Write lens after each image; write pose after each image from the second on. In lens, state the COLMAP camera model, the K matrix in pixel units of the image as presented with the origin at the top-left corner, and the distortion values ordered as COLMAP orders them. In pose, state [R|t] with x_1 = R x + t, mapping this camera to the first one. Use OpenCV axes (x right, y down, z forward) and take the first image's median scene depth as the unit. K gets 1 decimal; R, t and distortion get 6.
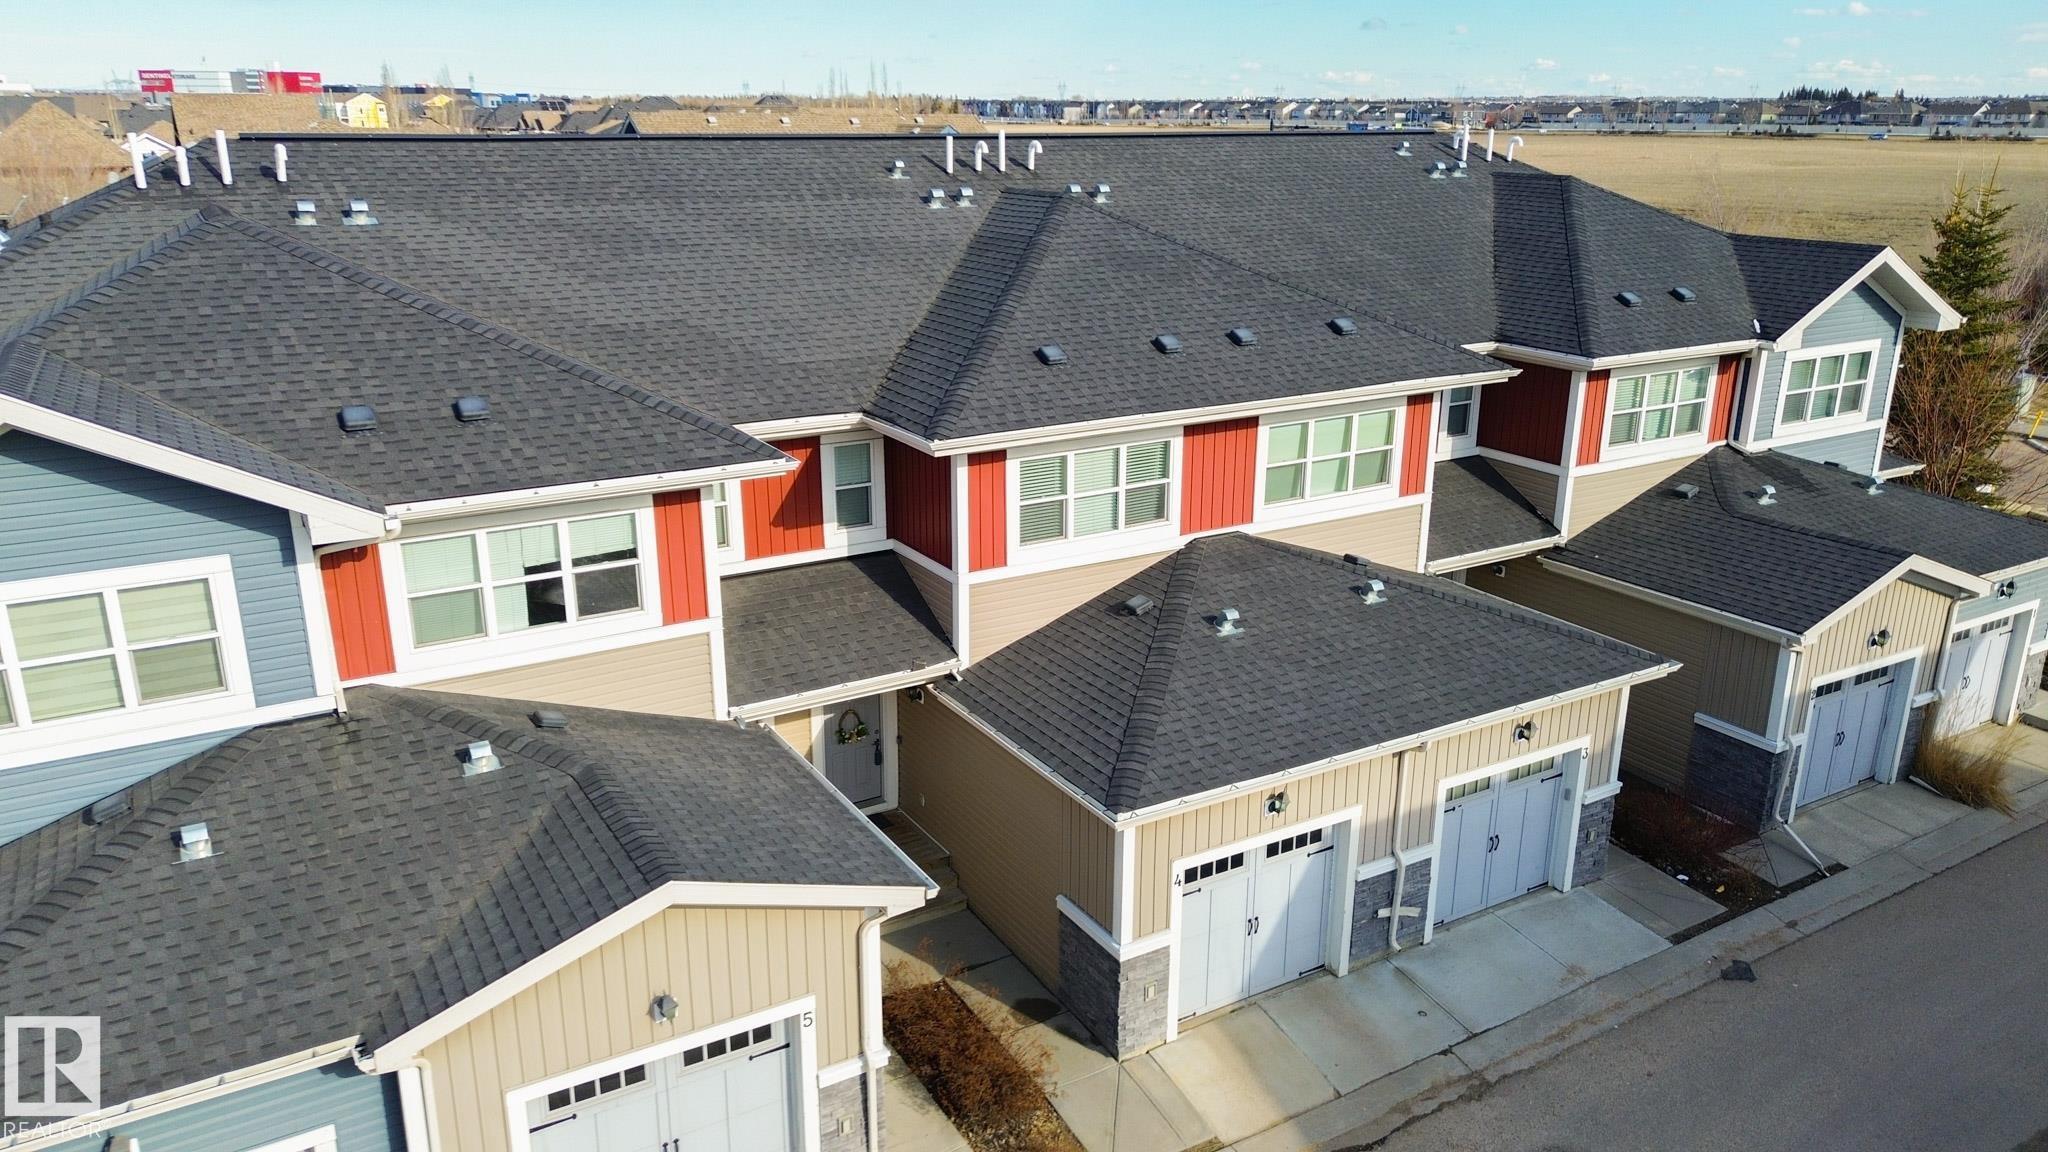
lens RADIAL K [[1449.3, 0, 1029.5], [0, 1449.3, 580.0], [0, 0, 1]] dist [0.069625, -0.048570]
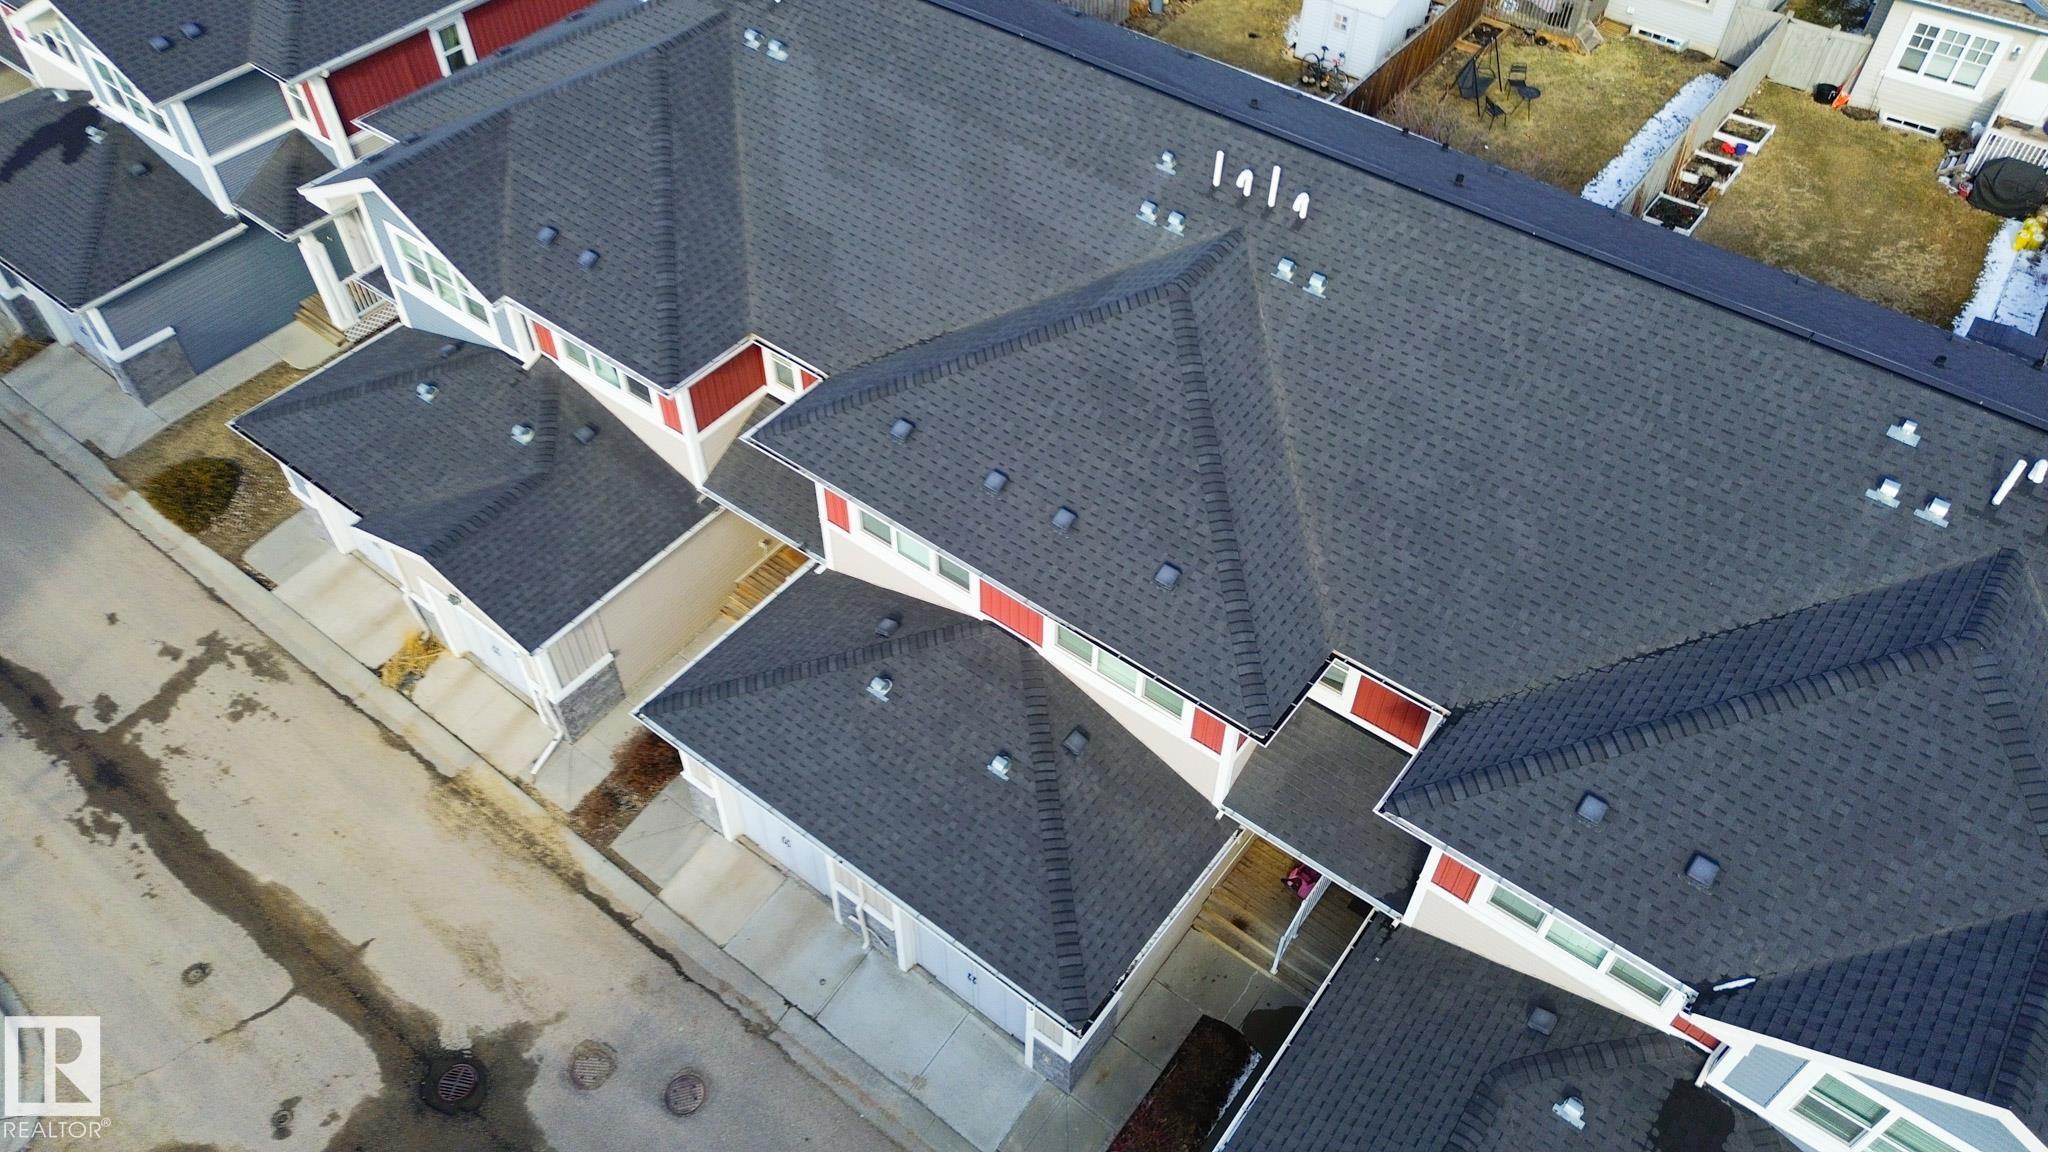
lens RADIAL K [[1449.3, 0, 1029.5], [0, 1449.3, 580.0], [0, 0, 1]] dist [0.069625, -0.048570]
pose [[0.363611, 0.683735, -0.632688, 0.883832], [-0.303705, 0.729077, 0.613360, -0.816116], [0.880654, -0.030874, 0.472754, 0.504968]]
